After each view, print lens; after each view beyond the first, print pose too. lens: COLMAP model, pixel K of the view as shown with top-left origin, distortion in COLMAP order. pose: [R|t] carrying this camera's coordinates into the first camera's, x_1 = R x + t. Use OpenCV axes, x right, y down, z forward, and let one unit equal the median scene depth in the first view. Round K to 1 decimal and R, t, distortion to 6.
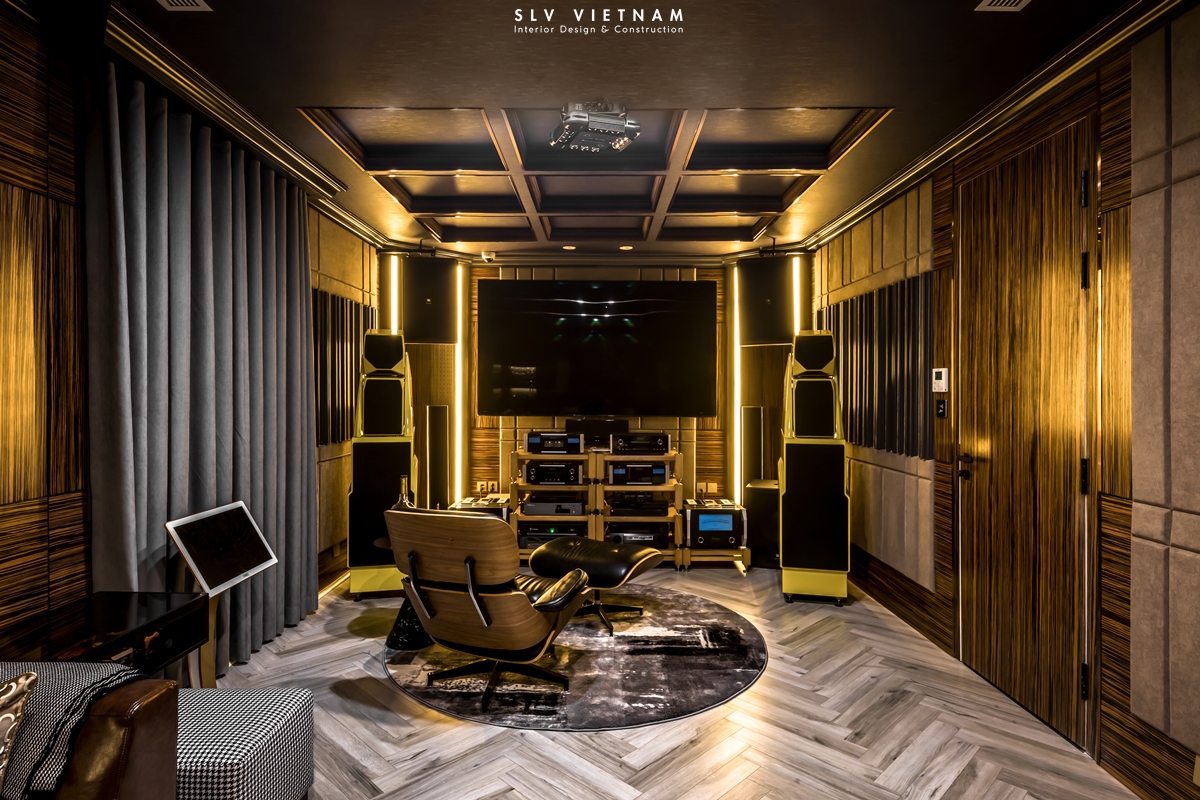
lens RADIAL K [[668.3, 0, 596.8], [0, 668.3, 398.0], [0, 0, 1]] dist [0.027059, 0.000109]
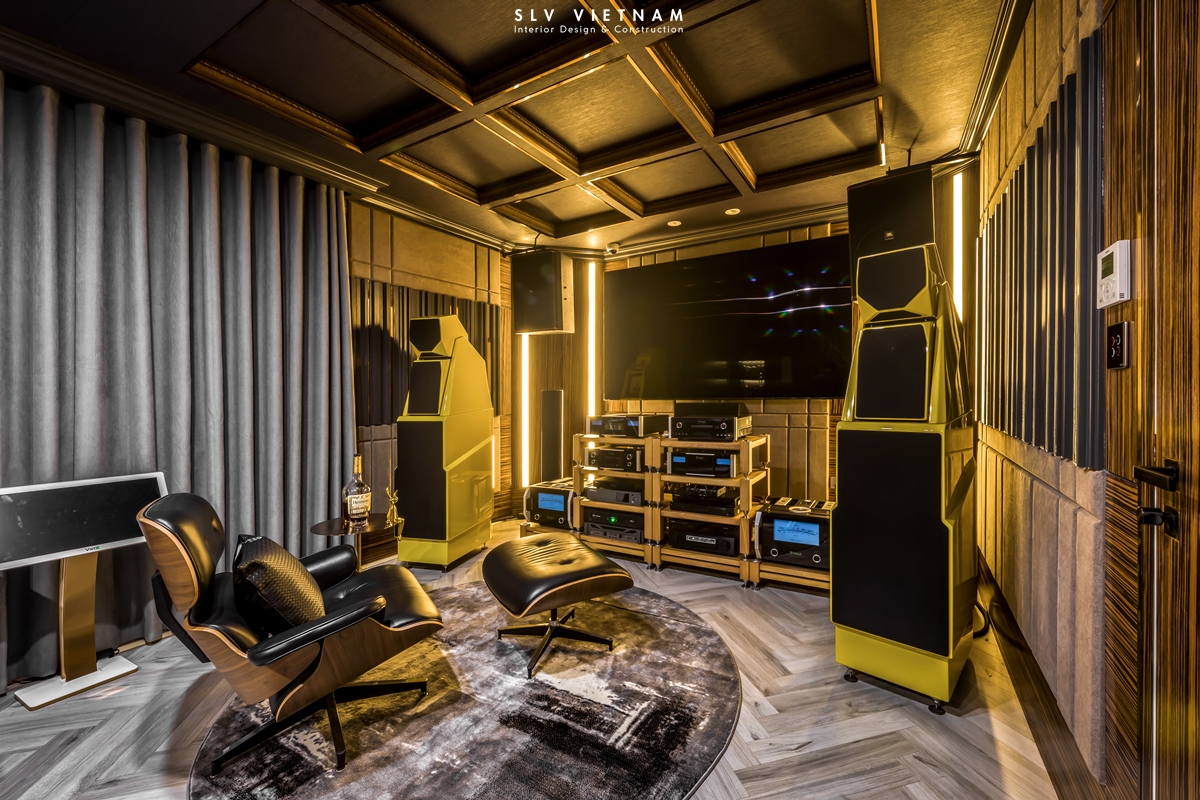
lens RADIAL K [[493.8, 0, 603.1], [0, 493.8, 401.2], [0, 0, 1]] dist [0.011490, -0.000227]
pose [[0.866198, -0.010467, -0.499591, 0.311083], [0.016643, 0.999830, 0.007909, 0.032142], [0.499424, -0.015166, 0.866225, 0.463211]]
